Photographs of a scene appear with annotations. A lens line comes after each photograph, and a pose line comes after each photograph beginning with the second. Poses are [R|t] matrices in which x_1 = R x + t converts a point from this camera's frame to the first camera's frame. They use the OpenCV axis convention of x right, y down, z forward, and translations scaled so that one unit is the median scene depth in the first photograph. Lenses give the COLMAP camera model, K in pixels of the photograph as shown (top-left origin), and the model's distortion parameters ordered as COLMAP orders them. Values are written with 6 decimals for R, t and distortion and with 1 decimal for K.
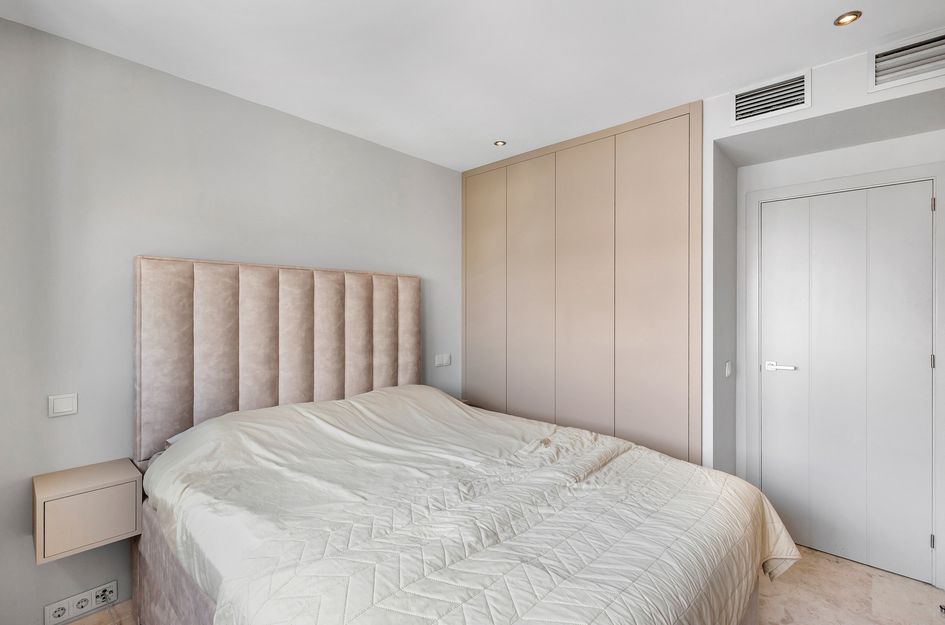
lens RADIAL K [[434.3, 0, 476.3], [0, 434.3, 314.9], [0, 0, 1]] dist [0.000048, -0.000288]
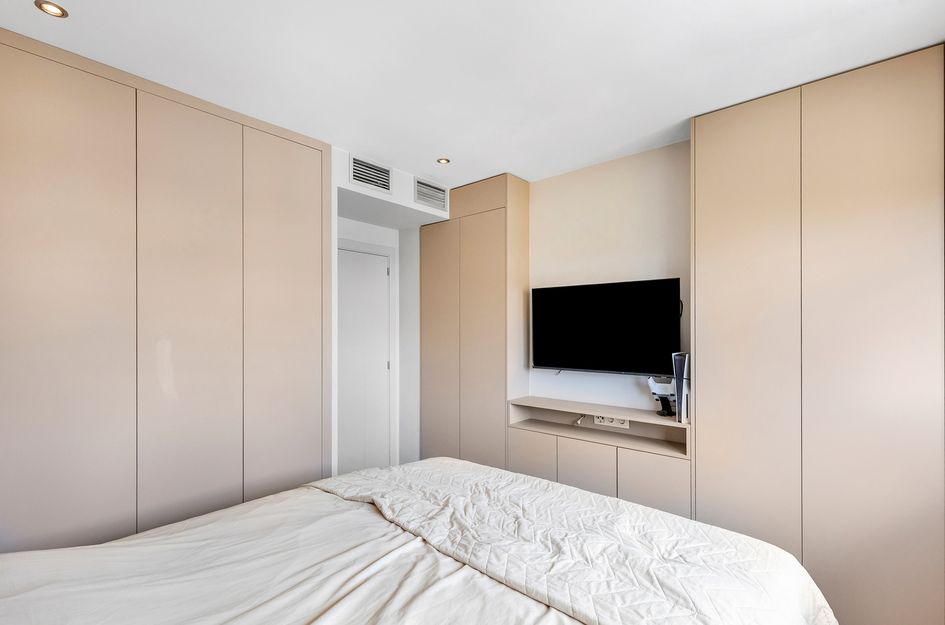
lens RADIAL K [[434.3, 0, 476.3], [0, 434.3, 314.9], [0, 0, 1]] dist [0.000048, -0.000288]
pose [[-0.040167, 0.027930, 0.998803, -0.624393], [0.012429, 0.999546, -0.027451, -0.031272], [-0.999116, 0.011311, -0.040496, 0.724998]]
